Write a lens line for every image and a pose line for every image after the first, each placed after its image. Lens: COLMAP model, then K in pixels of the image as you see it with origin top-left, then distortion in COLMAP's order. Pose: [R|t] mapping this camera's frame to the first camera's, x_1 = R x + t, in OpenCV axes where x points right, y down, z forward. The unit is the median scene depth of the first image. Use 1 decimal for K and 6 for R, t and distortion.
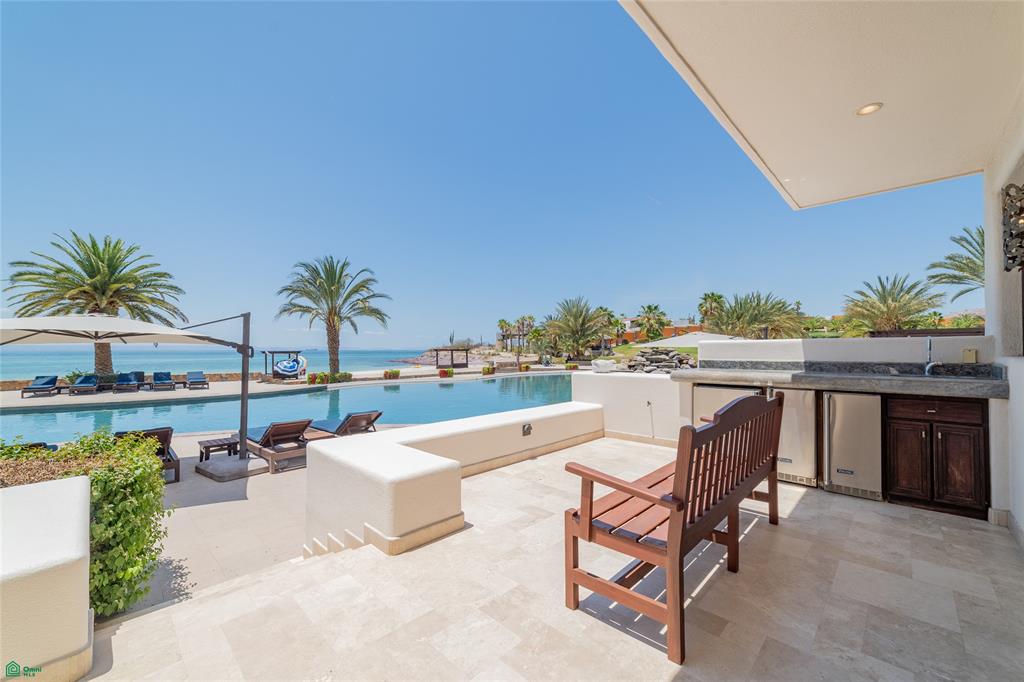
lens RADIAL K [[416.8, 0, 507.9], [0, 416.8, 343.1], [0, 0, 1]] dist [-0.001917, 0.000262]
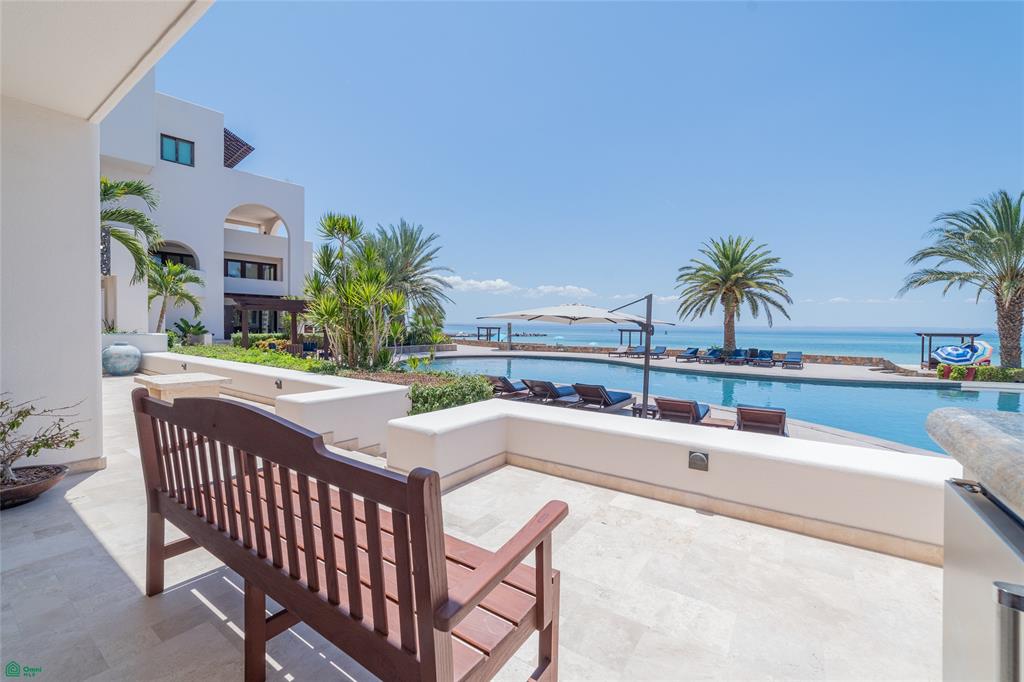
lens RADIAL K [[416.8, 0, 507.9], [0, 416.8, 343.1], [0, 0, 1]] dist [-0.001917, 0.000262]
pose [[0.160551, 0.039432, -0.986240, 0.151544], [0.005220, 0.999154, 0.040798, 0.003155], [0.987014, -0.011698, 0.160209, 0.163060]]
